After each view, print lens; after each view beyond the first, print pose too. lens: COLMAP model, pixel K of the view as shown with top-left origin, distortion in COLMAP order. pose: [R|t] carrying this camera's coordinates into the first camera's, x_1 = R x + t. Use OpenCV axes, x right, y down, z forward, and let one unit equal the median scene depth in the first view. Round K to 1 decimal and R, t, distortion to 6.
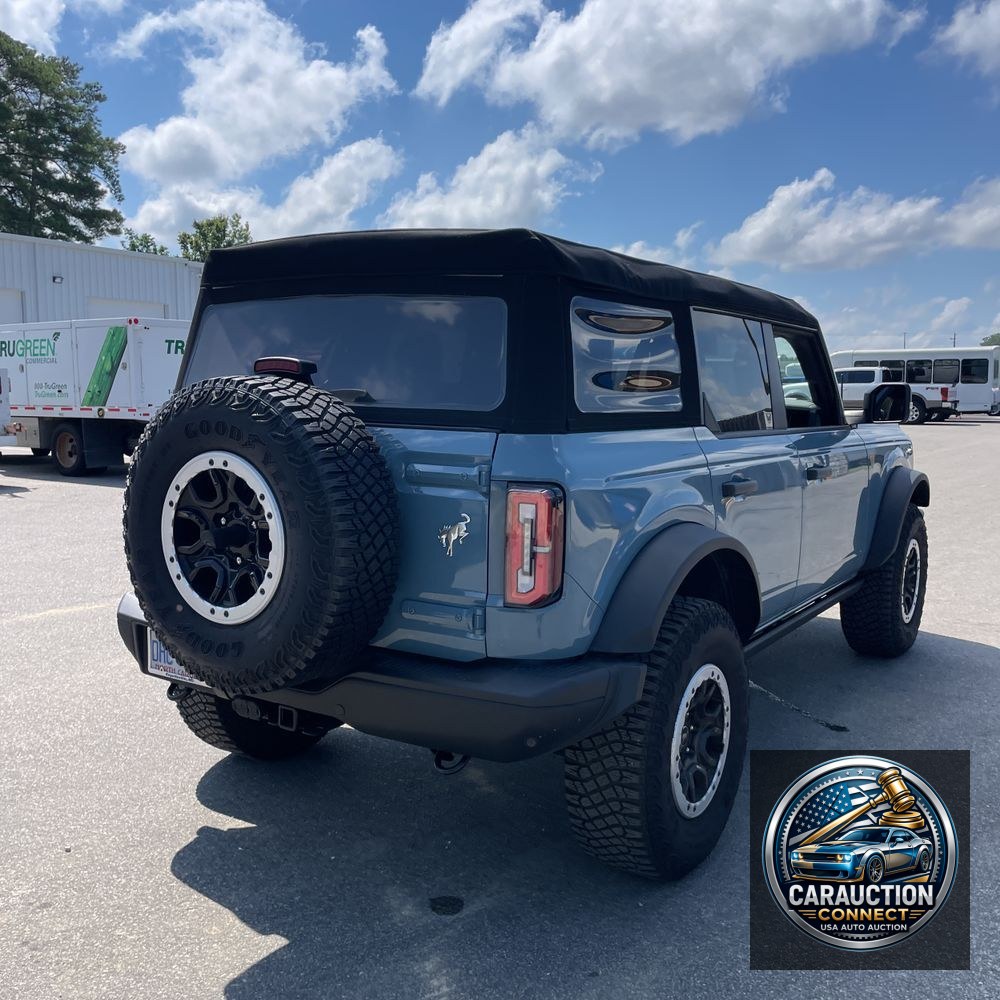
lens RADIAL K [[999.9, 0, 500.0], [0, 999.9, 500.0], [0, 0, 1]] dist [0.094138, -0.095286]
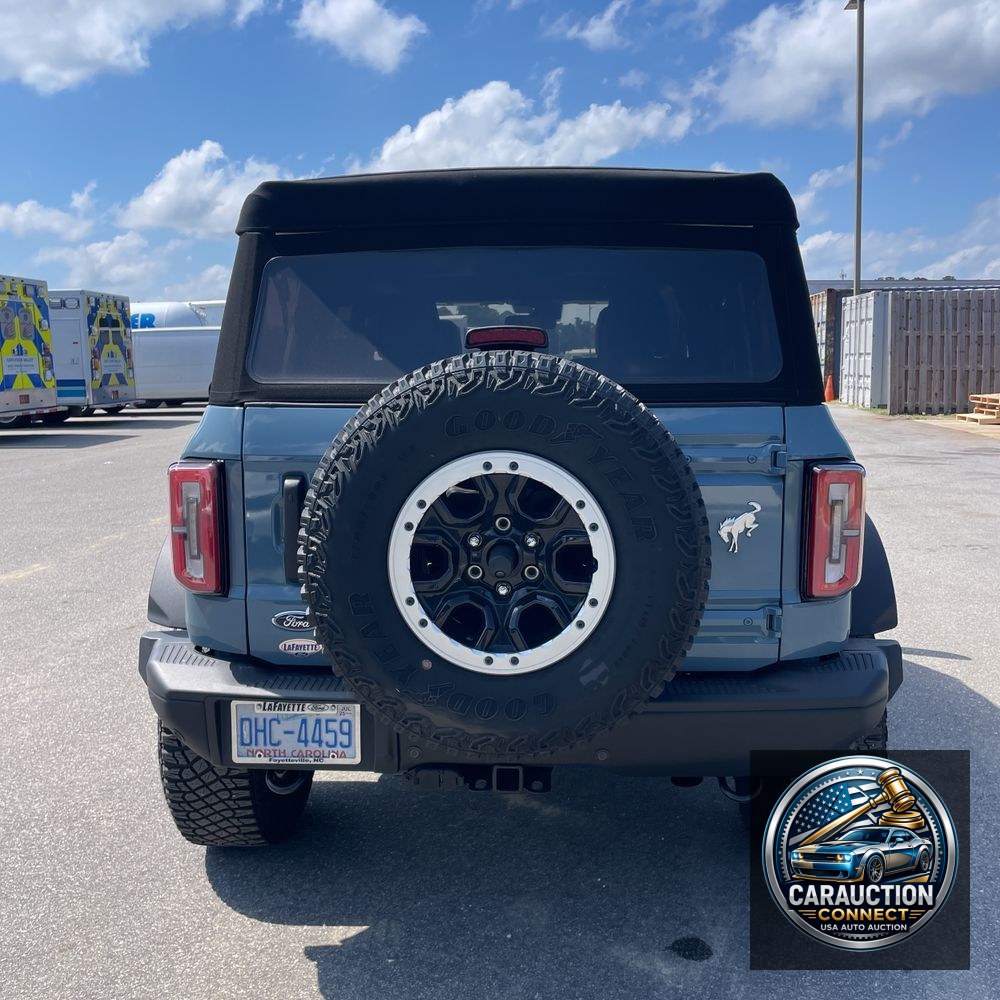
lens RADIAL K [[999.9, 0, 500.0], [0, 999.9, 500.0], [0, 0, 1]] dist [0.094138, -0.095286]
pose [[0.870870, -0.092852, 0.482663, -0.650004], [0.079988, 0.995677, 0.047220, -0.047047], [-0.484961, -0.002515, 0.874532, 0.342717]]
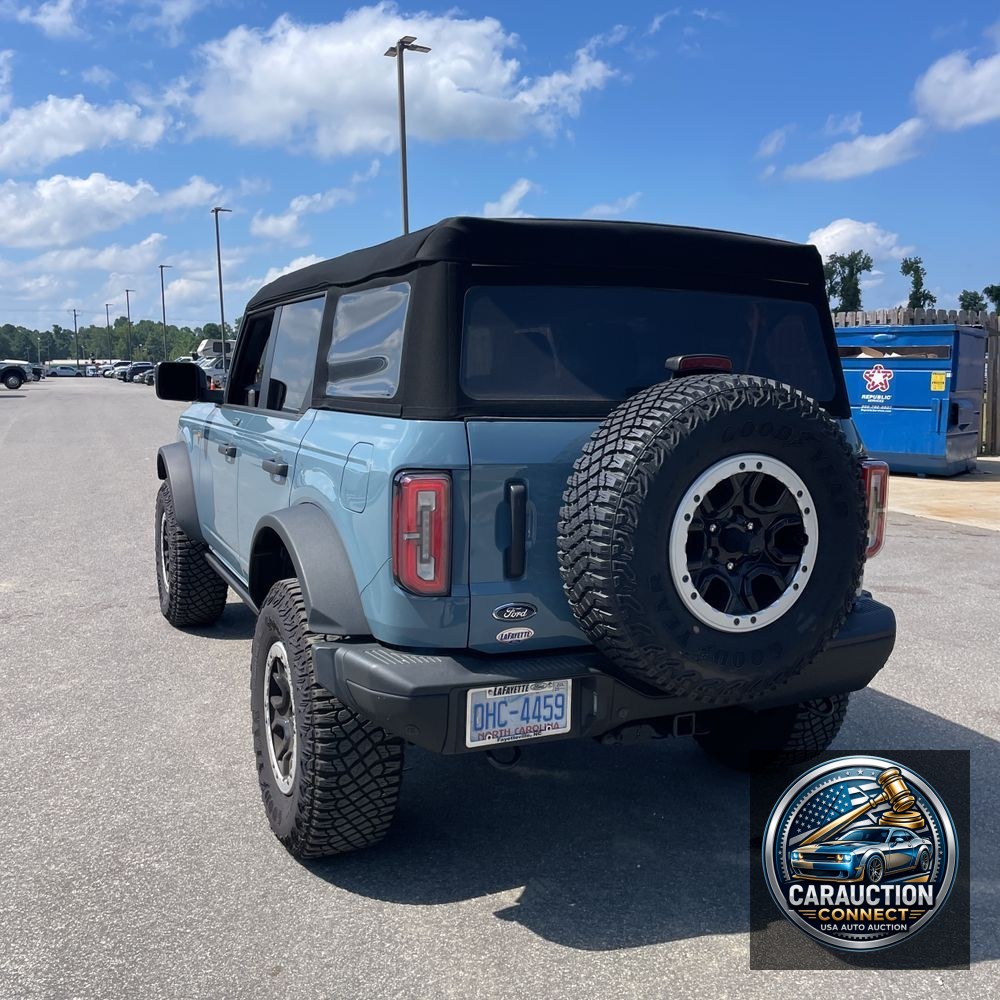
lens RADIAL K [[1005.5, 0, 500.0], [0, 1005.5, 500.0], [0, 0, 1]] dist [0.118928, -0.183264]
pose [[0.537309, -0.113540, 0.835708, -1.228225], [0.095476, 0.992715, 0.073486, -0.098735], [-0.837964, 0.040306, 0.544236, 0.679229]]
